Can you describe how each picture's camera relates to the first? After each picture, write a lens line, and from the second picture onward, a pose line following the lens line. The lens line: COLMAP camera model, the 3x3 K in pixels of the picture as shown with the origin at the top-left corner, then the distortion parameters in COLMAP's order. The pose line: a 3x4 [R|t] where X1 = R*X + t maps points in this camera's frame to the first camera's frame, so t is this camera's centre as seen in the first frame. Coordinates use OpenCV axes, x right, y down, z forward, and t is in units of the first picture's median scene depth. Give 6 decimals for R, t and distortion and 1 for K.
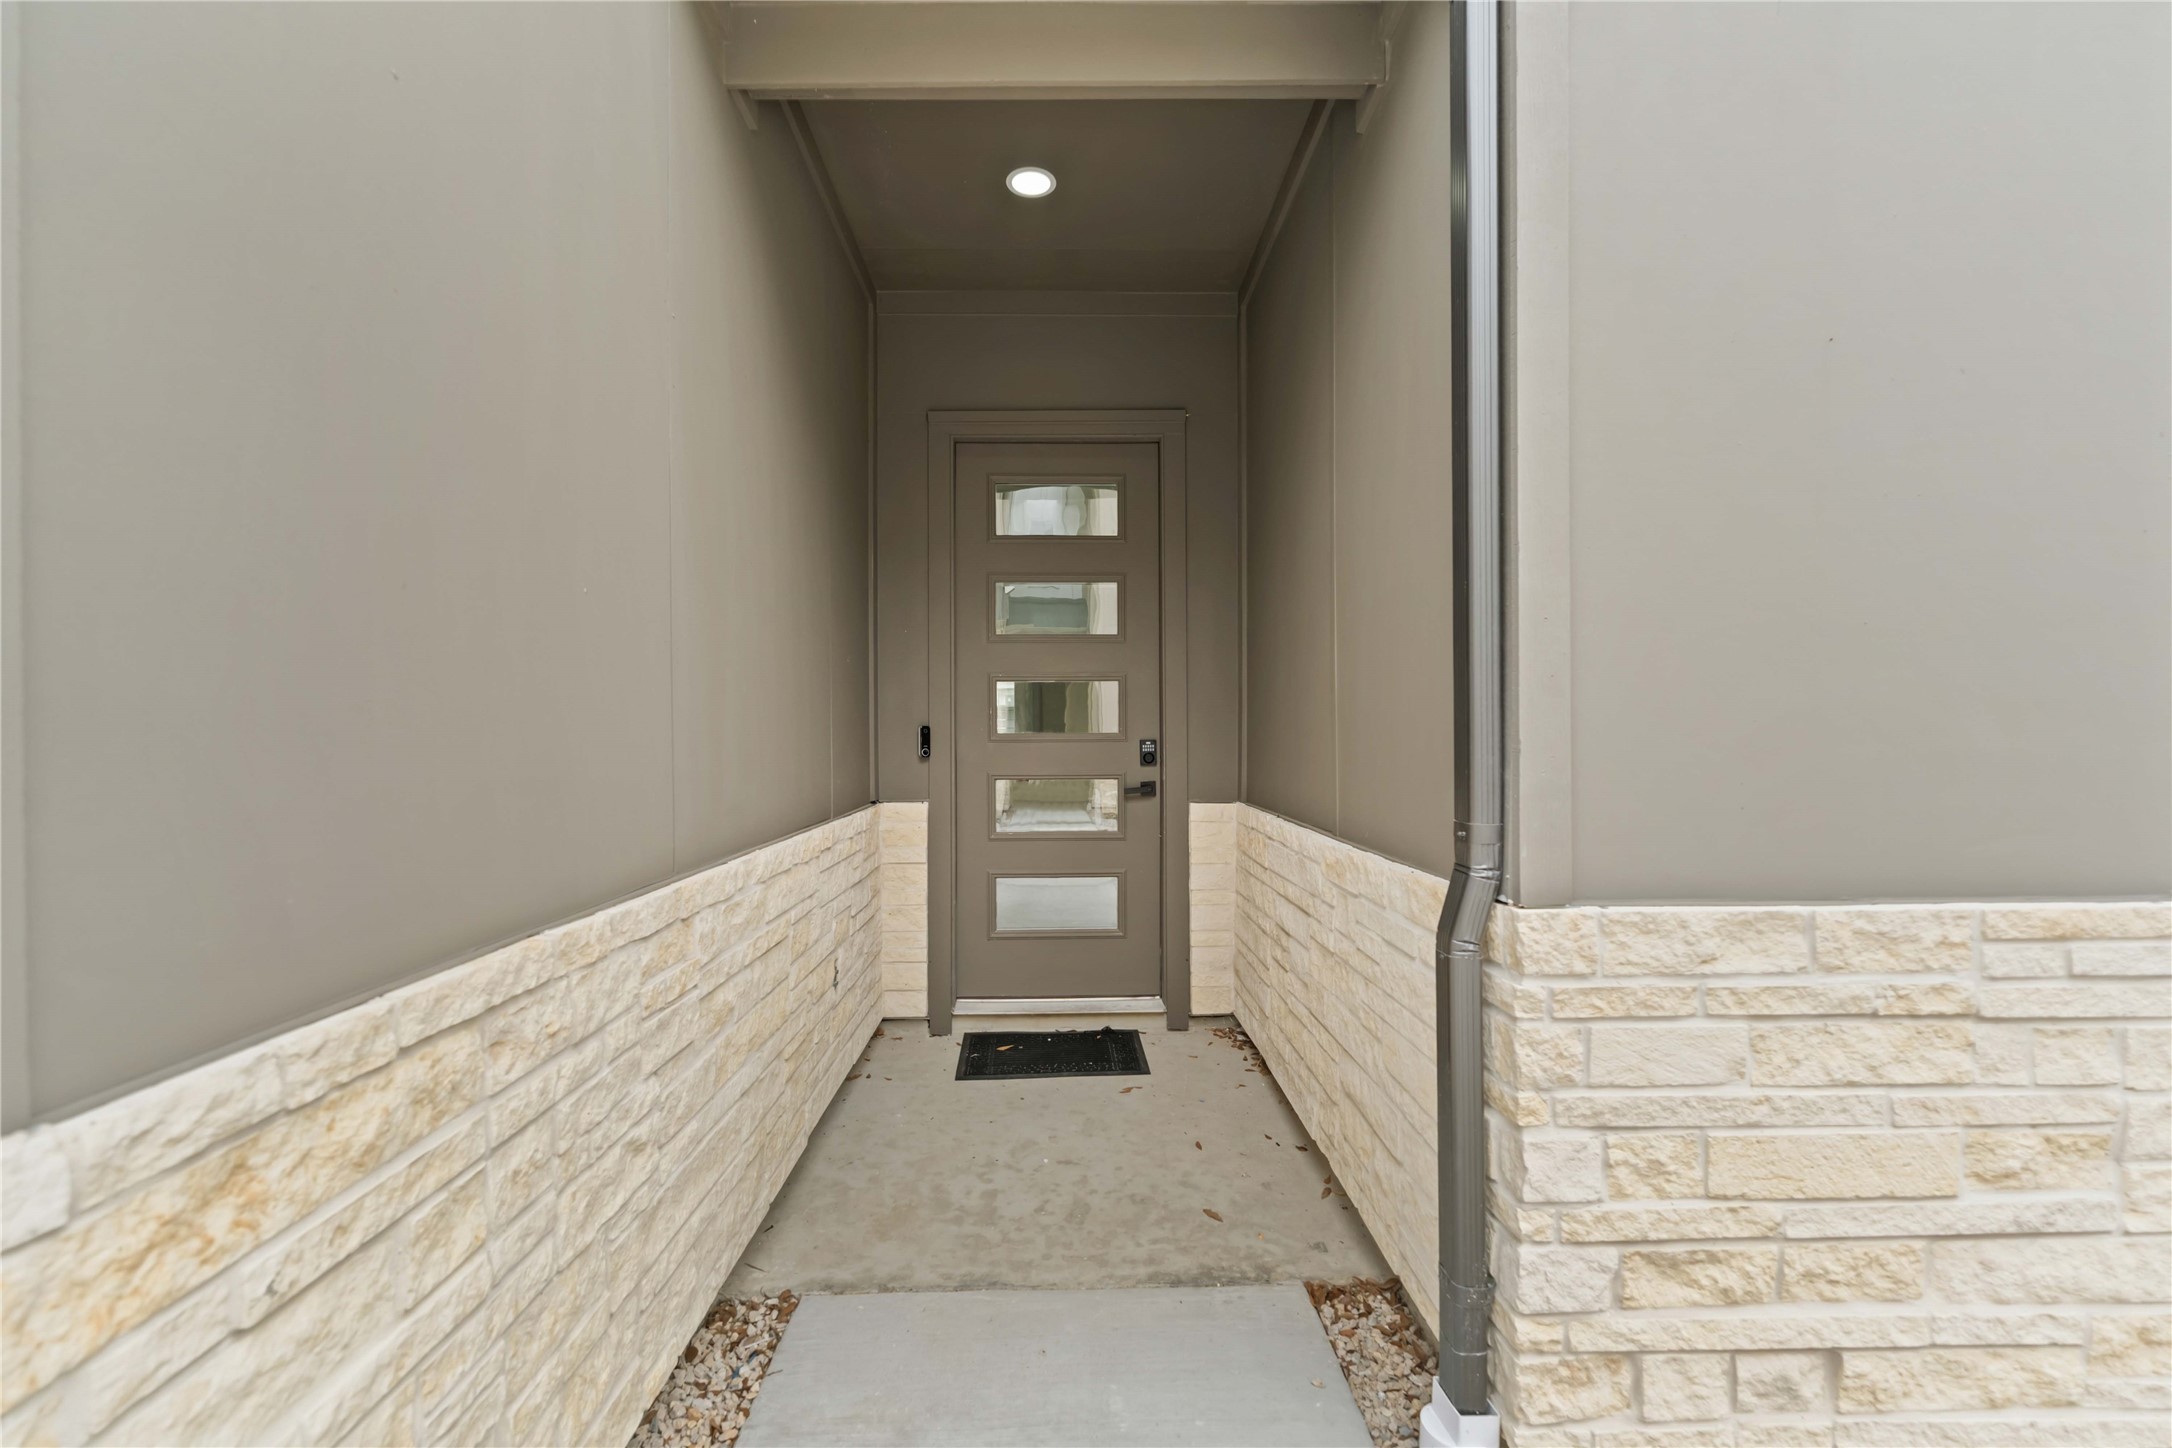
lens RADIAL K [[888.8, 0, 1080.2], [0, 888.8, 727.3], [0, 0, 1]] dist [0.001346, -0.000222]
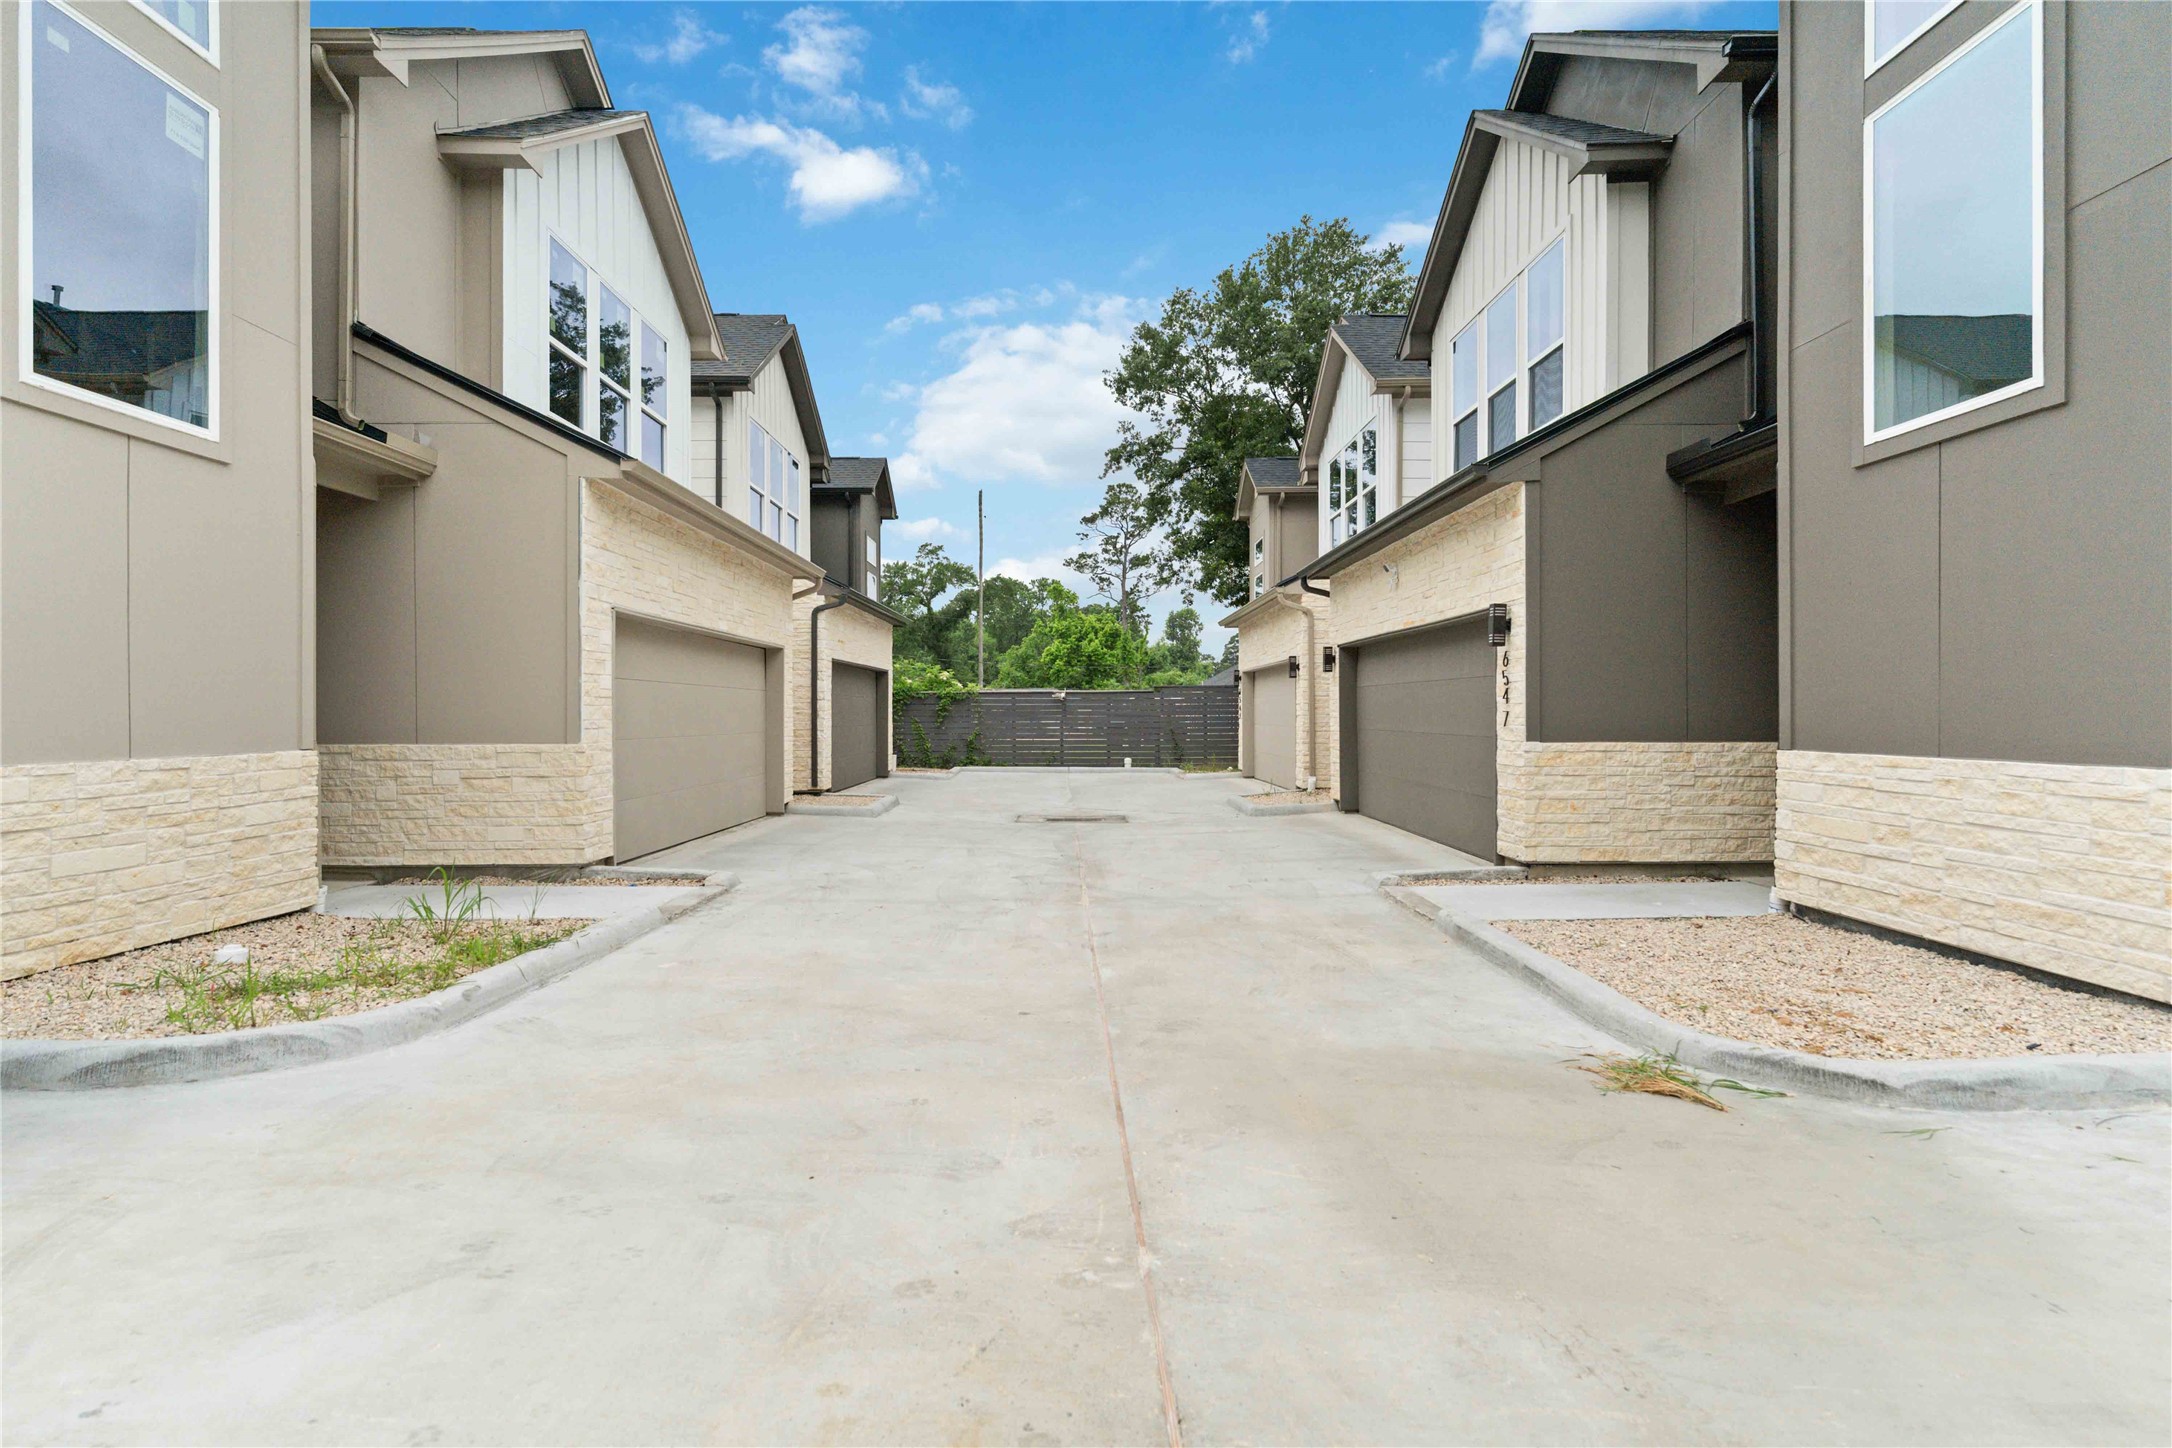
lens RADIAL K [[1051.2, 0, 1079.6], [0, 1051.2, 718.5], [0, 0, 1]] dist [0.001031, -0.000998]
pose [[-0.018108, 0.008150, -0.999803, 4.893277], [0.012939, 0.999885, 0.007916, 0.001637], [0.999752, -0.012793, -0.018211, -1.815266]]
